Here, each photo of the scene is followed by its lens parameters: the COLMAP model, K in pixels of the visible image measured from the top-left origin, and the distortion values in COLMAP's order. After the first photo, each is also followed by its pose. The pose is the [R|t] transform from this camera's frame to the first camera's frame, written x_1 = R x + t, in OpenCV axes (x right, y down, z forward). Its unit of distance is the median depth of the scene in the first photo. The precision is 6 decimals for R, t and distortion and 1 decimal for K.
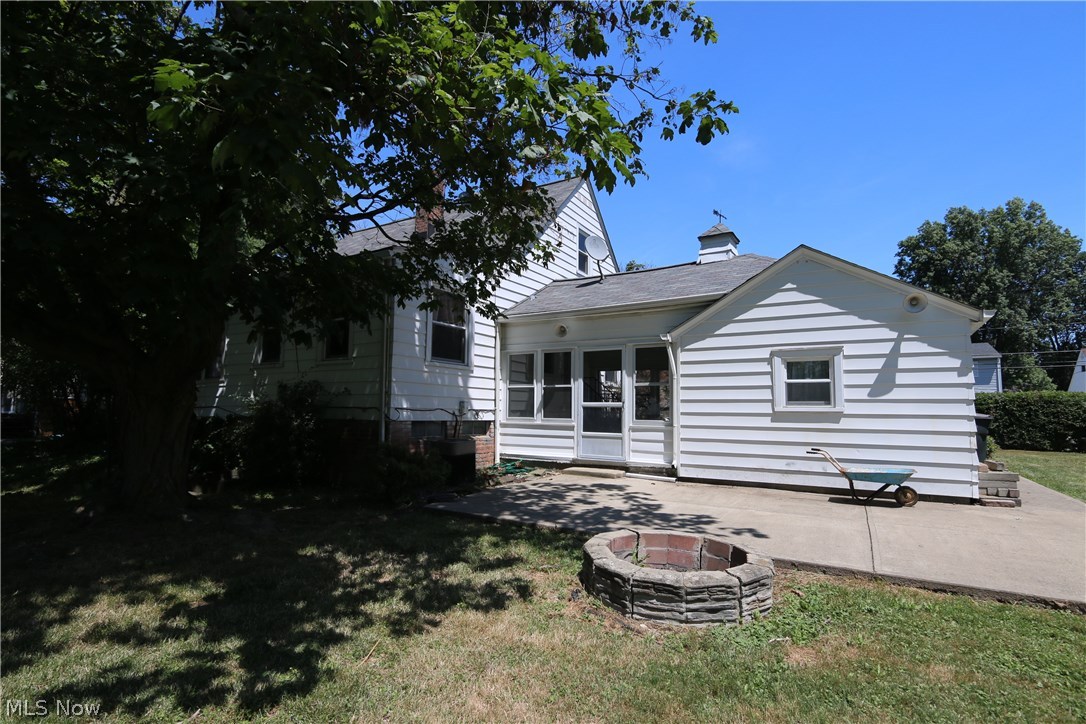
lens RADIAL K [[532.3, 0, 543.0], [0, 532.3, 362.0], [0, 0, 1]] dist [-0.016589, -0.000193]
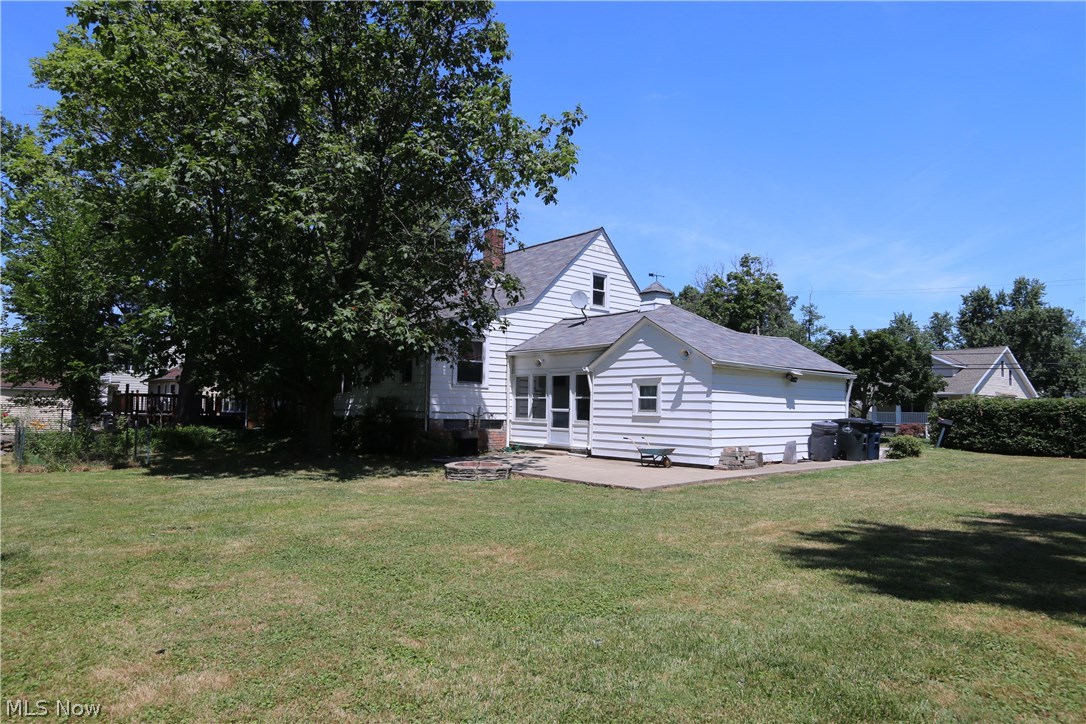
lens RADIAL K [[681.2, 0, 543.0], [0, 681.2, 362.0], [0, 0, 1]] dist [-0.001871, -0.000303]
pose [[0.950674, -0.015016, -0.309827, 0.729729], [0.020962, 0.999654, 0.015869, -0.100863], [0.309482, -0.021581, 0.950660, -0.979787]]
